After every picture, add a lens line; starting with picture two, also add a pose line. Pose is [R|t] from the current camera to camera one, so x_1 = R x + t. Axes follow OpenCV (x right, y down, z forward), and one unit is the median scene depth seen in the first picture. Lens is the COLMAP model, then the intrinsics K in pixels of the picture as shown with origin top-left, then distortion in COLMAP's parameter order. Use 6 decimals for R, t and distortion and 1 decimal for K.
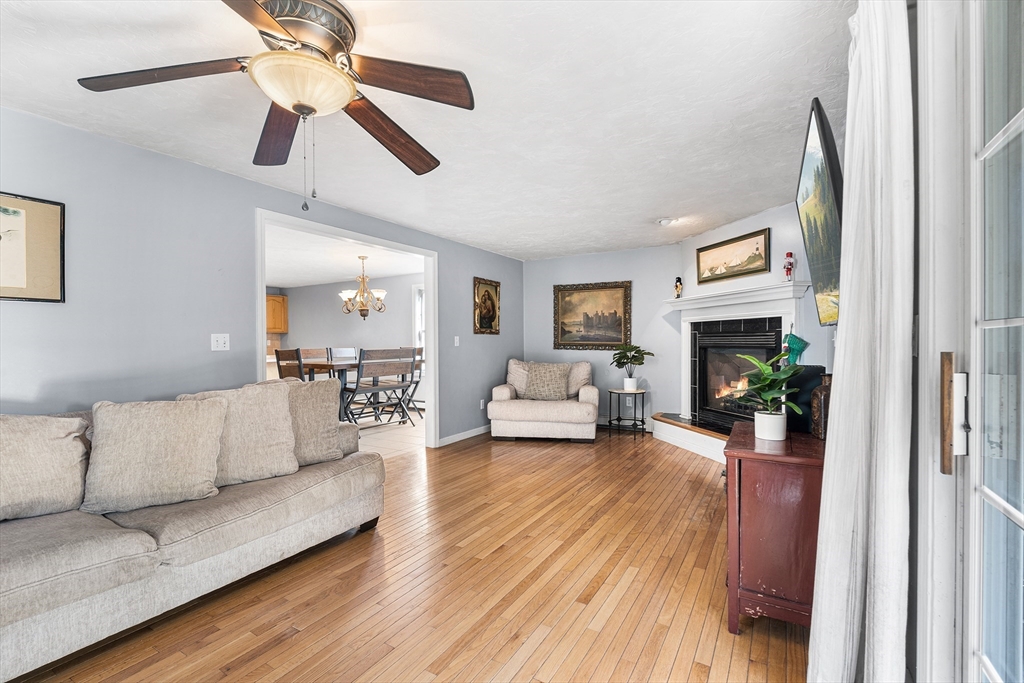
lens RADIAL K [[454.9, 0, 513.8], [0, 454.9, 344.3], [0, 0, 1]] dist [-0.003952, -0.000341]
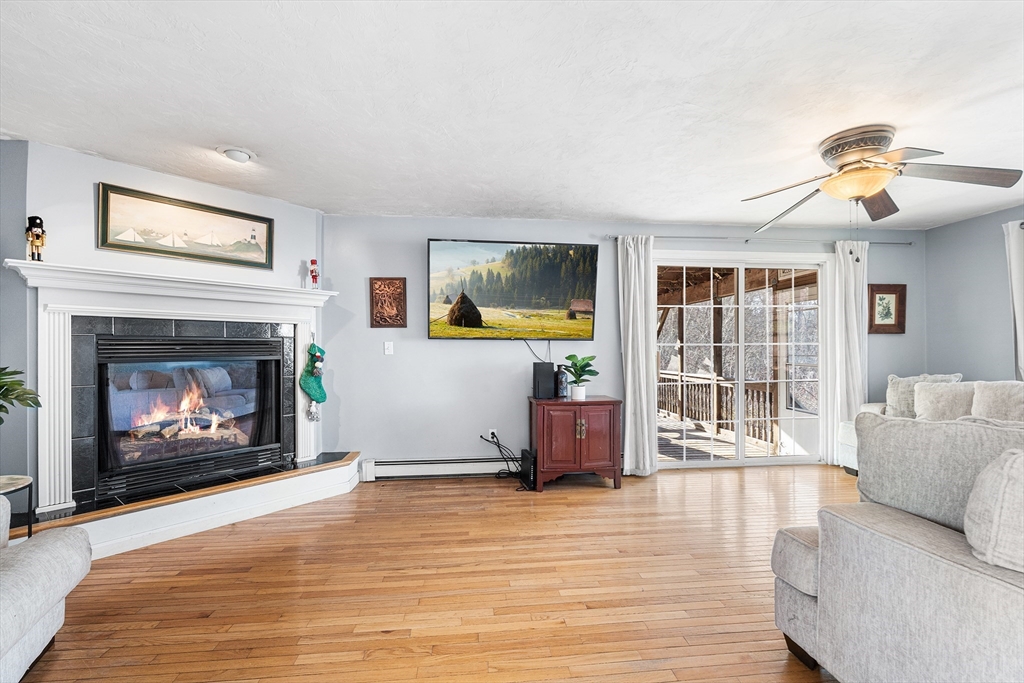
lens RADIAL K [[454.9, 0, 513.8], [0, 454.9, 344.3], [0, 0, 1]] dist [-0.003952, -0.000341]
pose [[-0.593418, 0.010605, 0.804825, -0.500329], [0.012100, 0.999918, -0.004254, -0.012226], [-0.804803, 0.007214, -0.593498, 1.428015]]
